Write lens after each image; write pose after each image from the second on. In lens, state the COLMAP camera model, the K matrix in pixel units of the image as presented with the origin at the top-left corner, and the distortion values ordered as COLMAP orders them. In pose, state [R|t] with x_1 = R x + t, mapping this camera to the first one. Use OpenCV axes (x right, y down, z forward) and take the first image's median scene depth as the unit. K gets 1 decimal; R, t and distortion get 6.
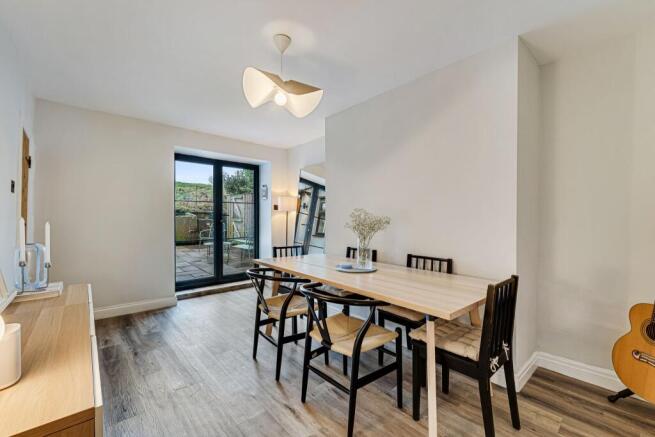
lens RADIAL K [[268.8, 0, 329.9], [0, 268.8, 223.1], [0, 0, 1]] dist [-0.000189, -0.000167]
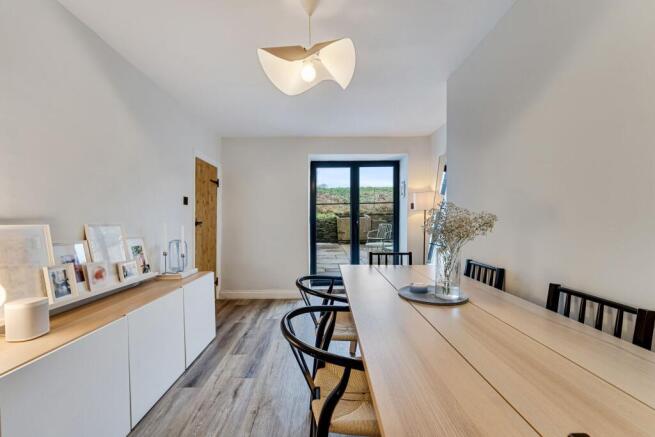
lens RADIAL K [[268.8, 0, 329.9], [0, 268.8, 223.1], [0, 0, 1]] dist [-0.000189, -0.000167]
pose [[0.746456, -0.003458, -0.665426, 0.268219], [0.002831, 0.999994, -0.002021, -0.003228], [0.665429, -0.000376, 0.746461, 0.266613]]
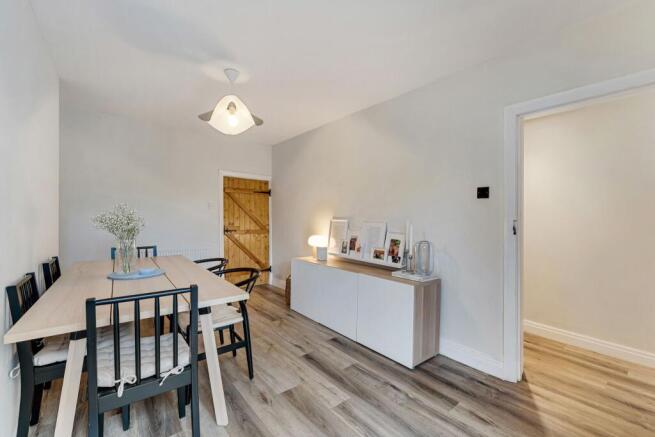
lens RADIAL K [[274.3, 0, 324.5], [0, 274.3, 223.0], [0, 0, 1]] dist [-0.001249, -0.000170]
pose [[-0.995465, -0.020214, 0.092961, -0.436243], [-0.017541, 0.999411, 0.029483, -0.021962], [-0.093502, 0.027719, -0.995233, 1.376080]]
